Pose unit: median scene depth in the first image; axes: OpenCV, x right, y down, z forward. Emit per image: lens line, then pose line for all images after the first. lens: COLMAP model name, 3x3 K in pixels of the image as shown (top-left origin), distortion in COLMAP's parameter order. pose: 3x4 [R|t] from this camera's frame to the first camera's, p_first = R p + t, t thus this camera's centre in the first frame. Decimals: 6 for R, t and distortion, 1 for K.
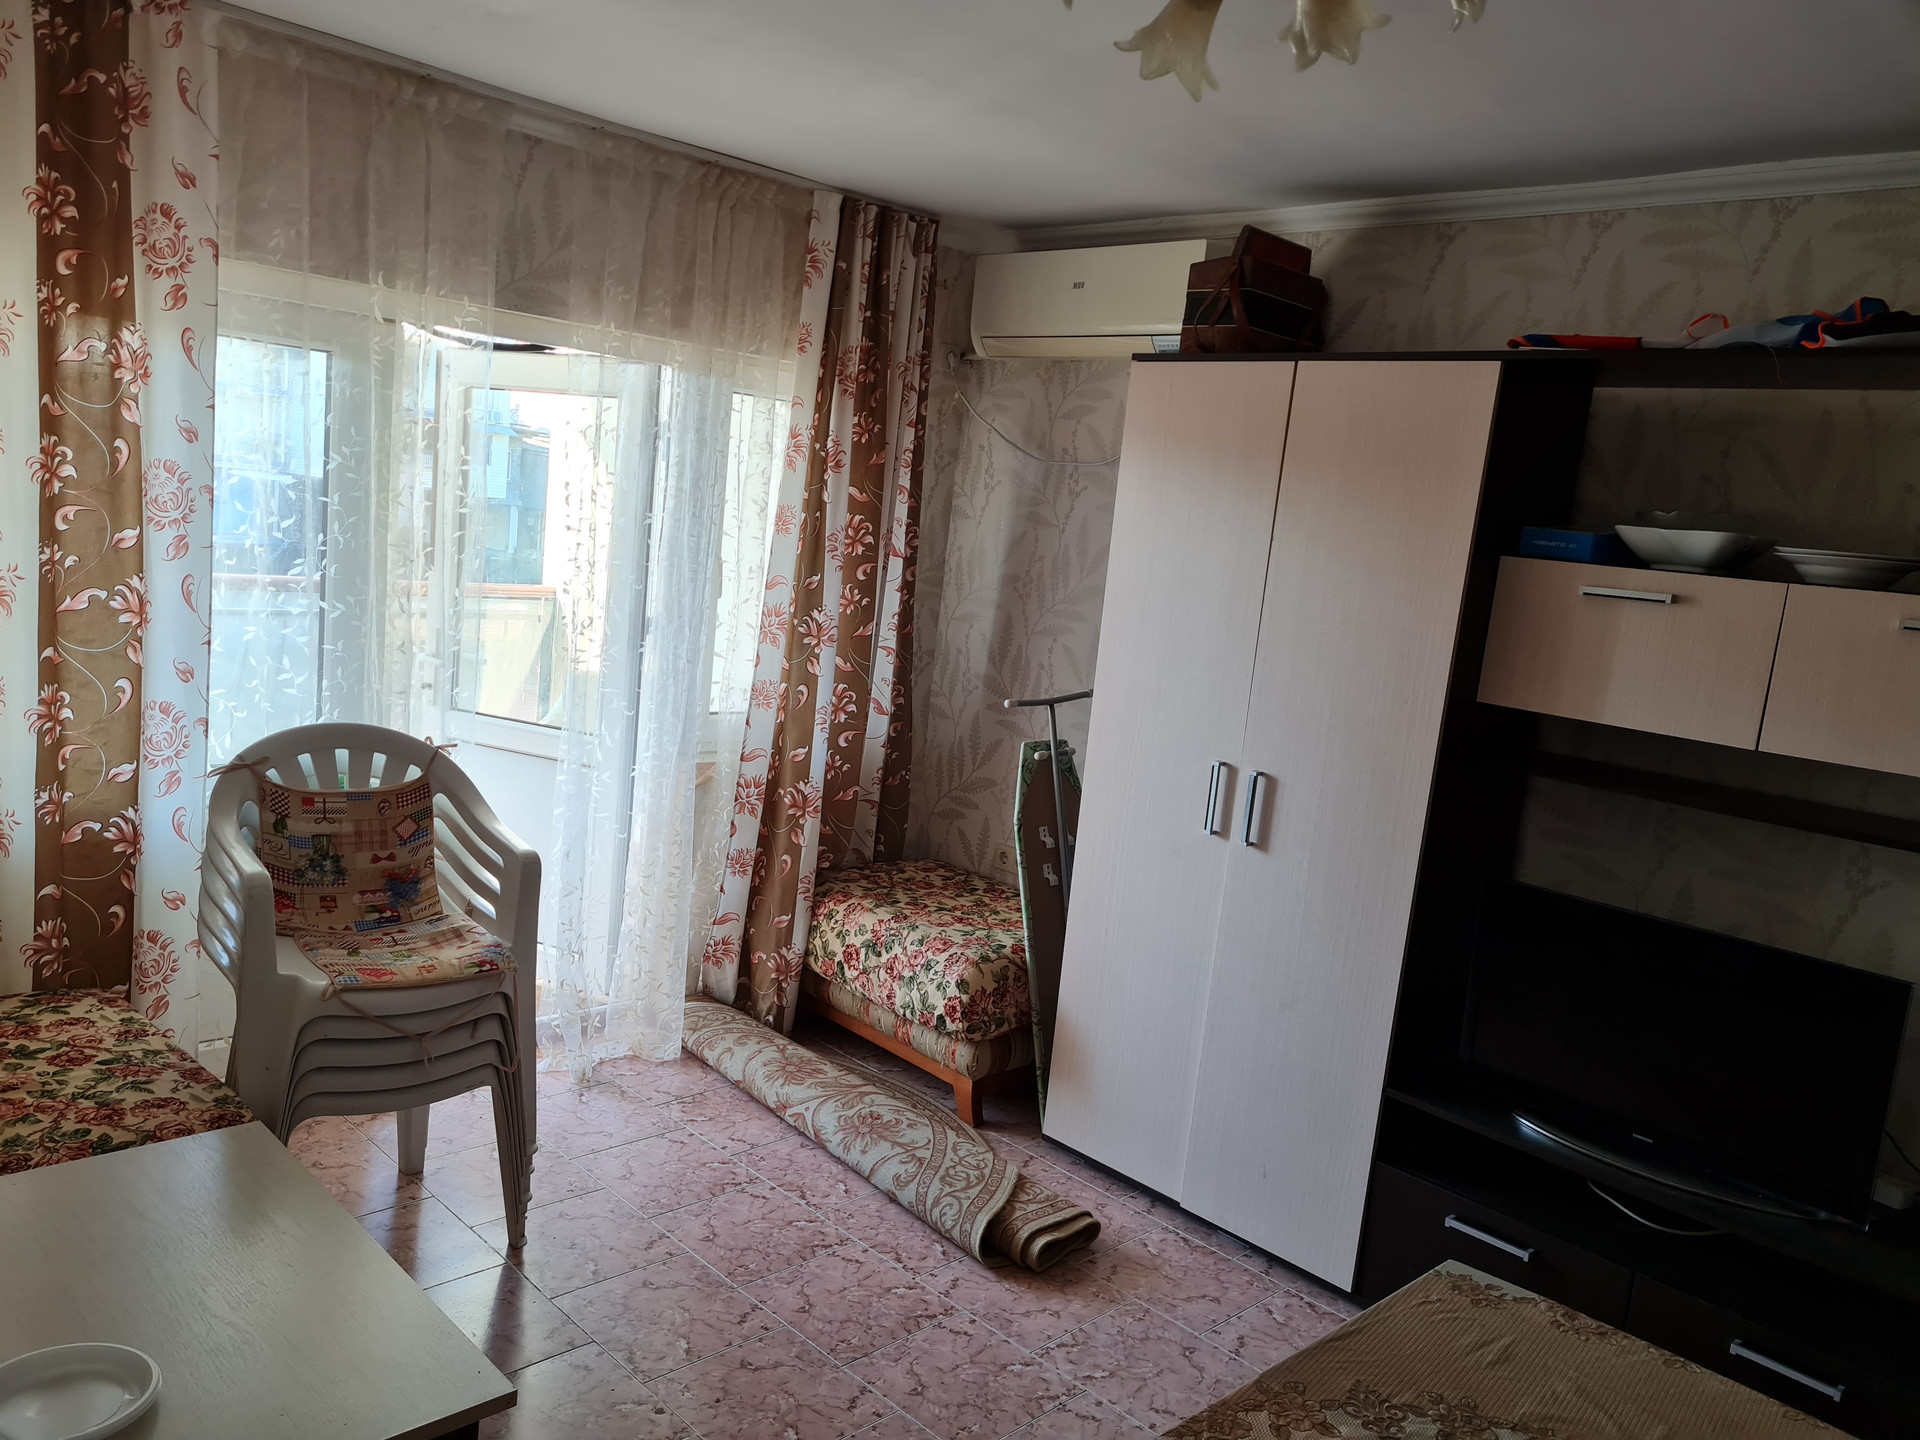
lens RADIAL K [[1425.3, 0, 960.0], [0, 1425.3, 720.0], [0, 0, 1]] dist [0.007253, 0.001135]
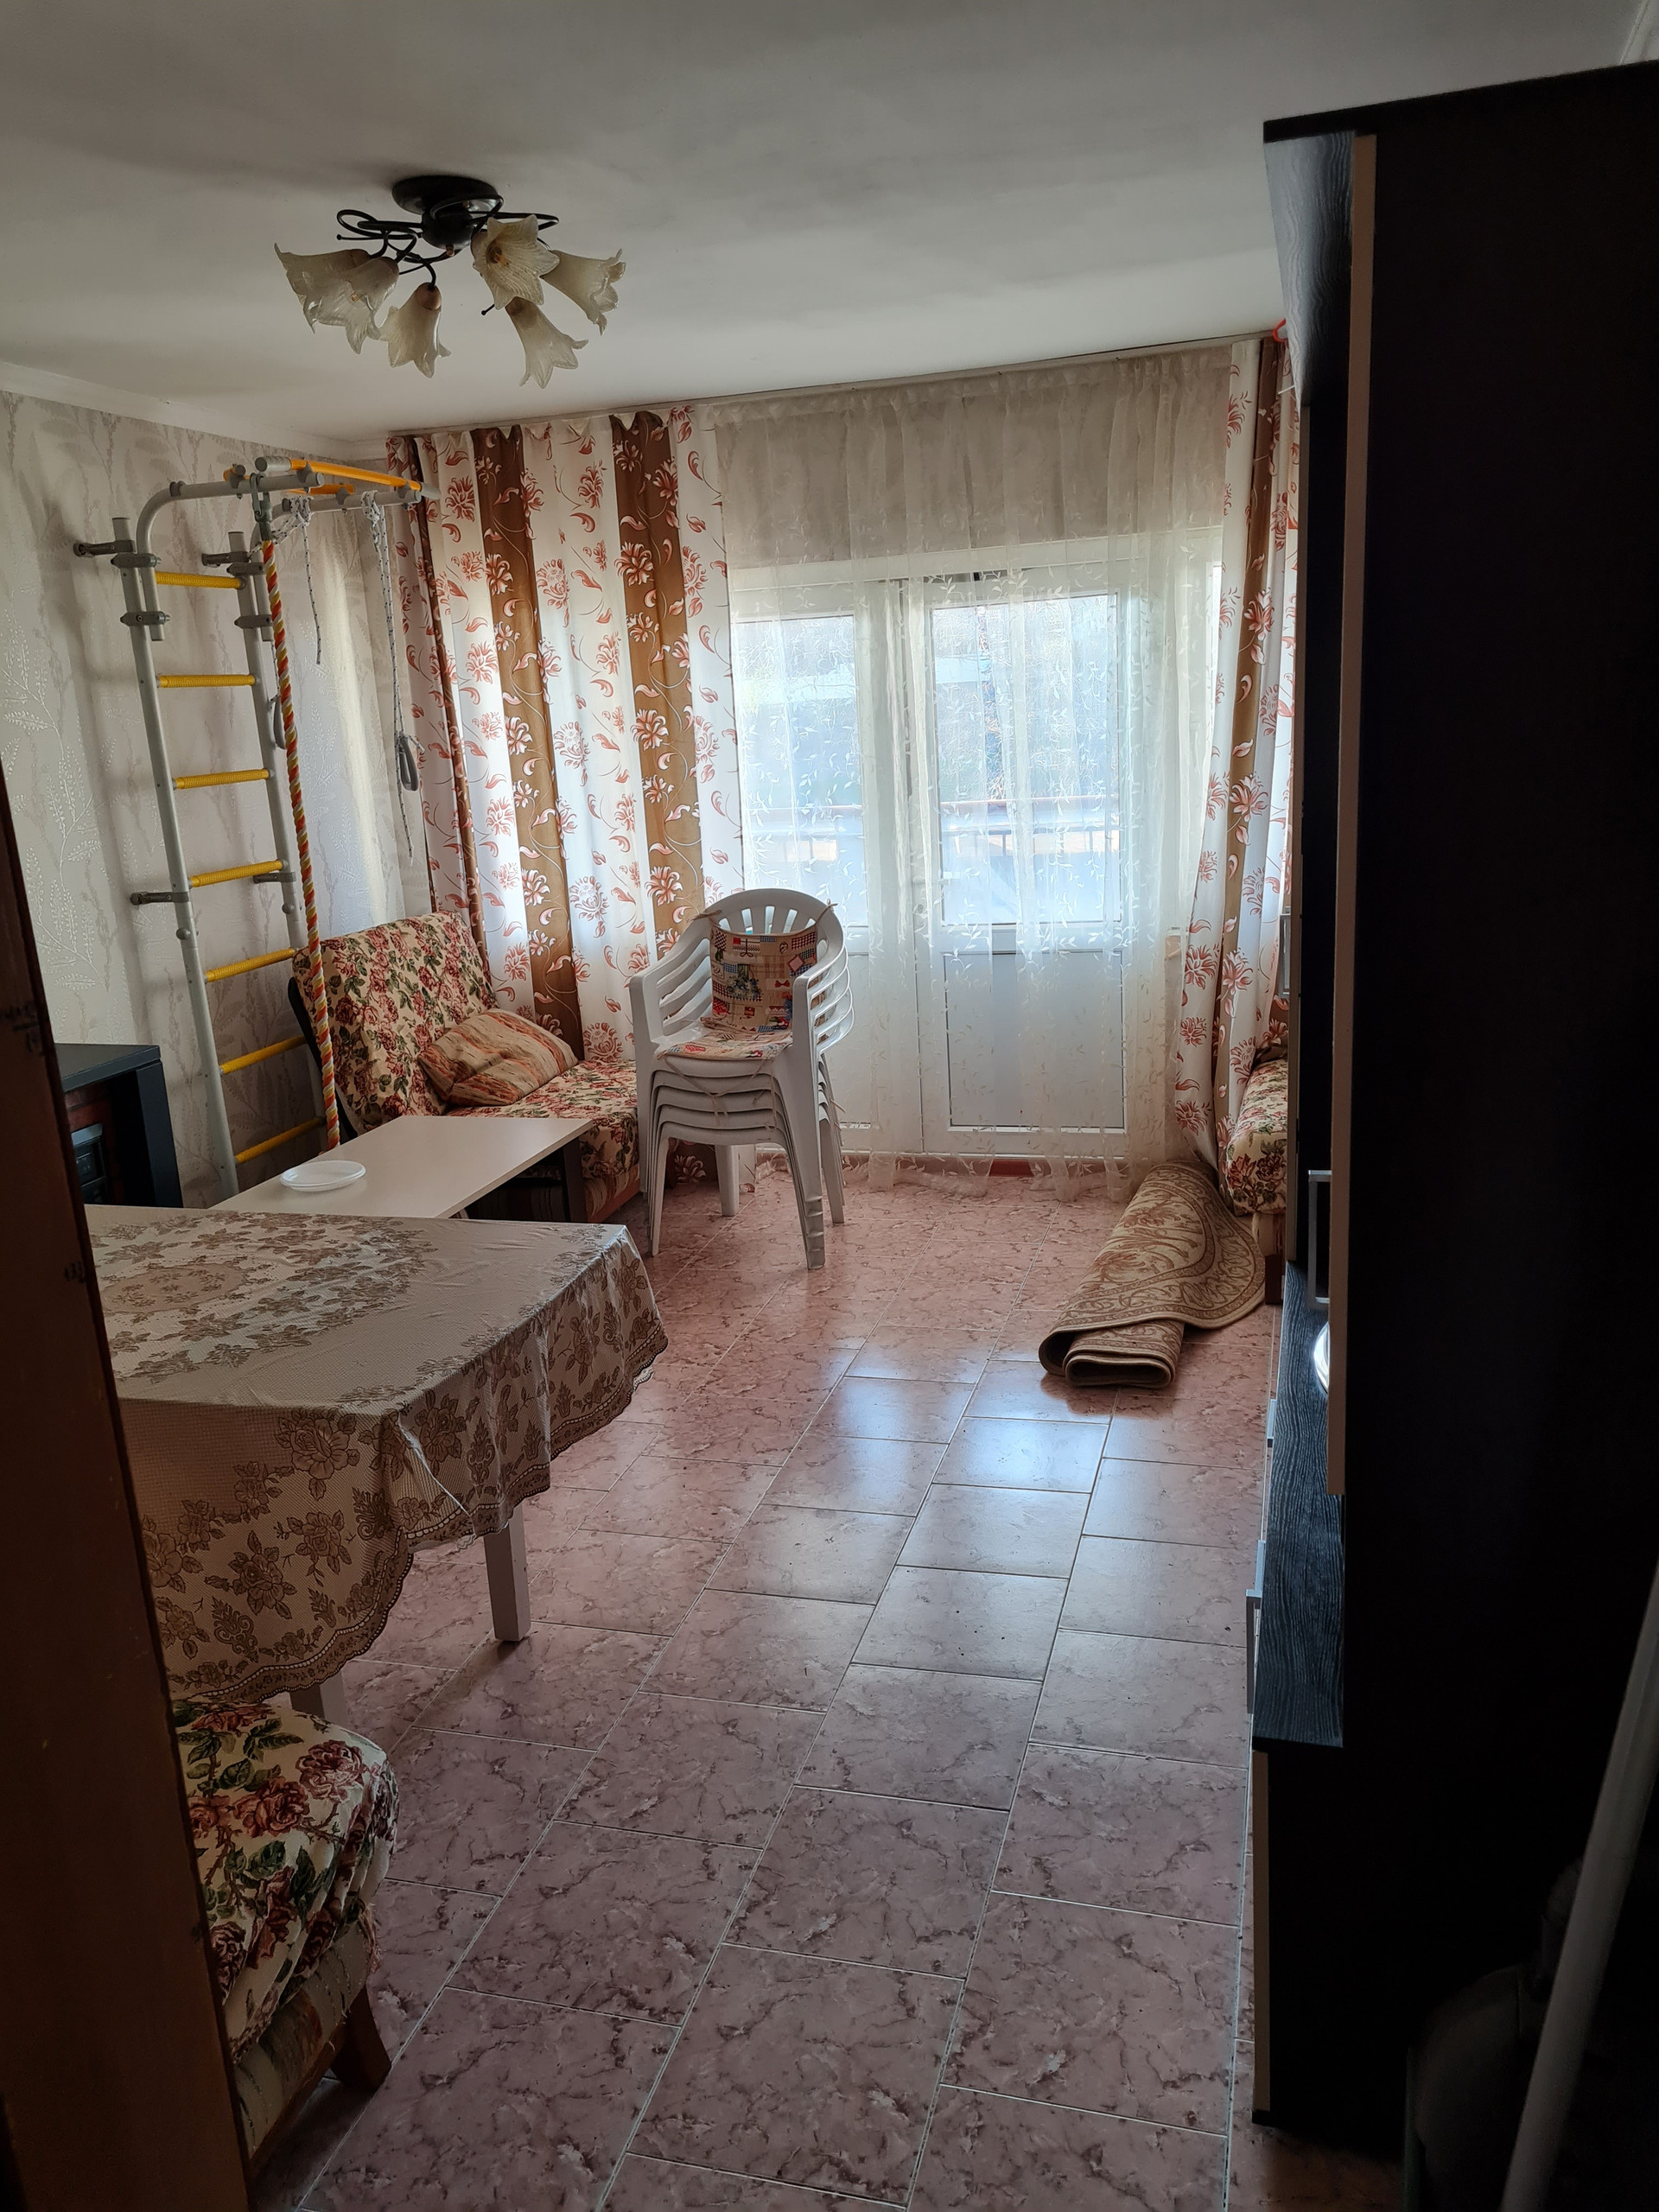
lens RADIAL K [[1678.2, 0, 829.5], [0, 1678.2, 1106.0], [0, 0, 1]] dist [0.022910, 0.000698]
pose [[0.474962, 0.084981, -0.875893, 1.092686], [-0.017550, 0.996043, 0.087121, 0.072400], [0.879831, -0.026008, 0.474574, 0.252664]]
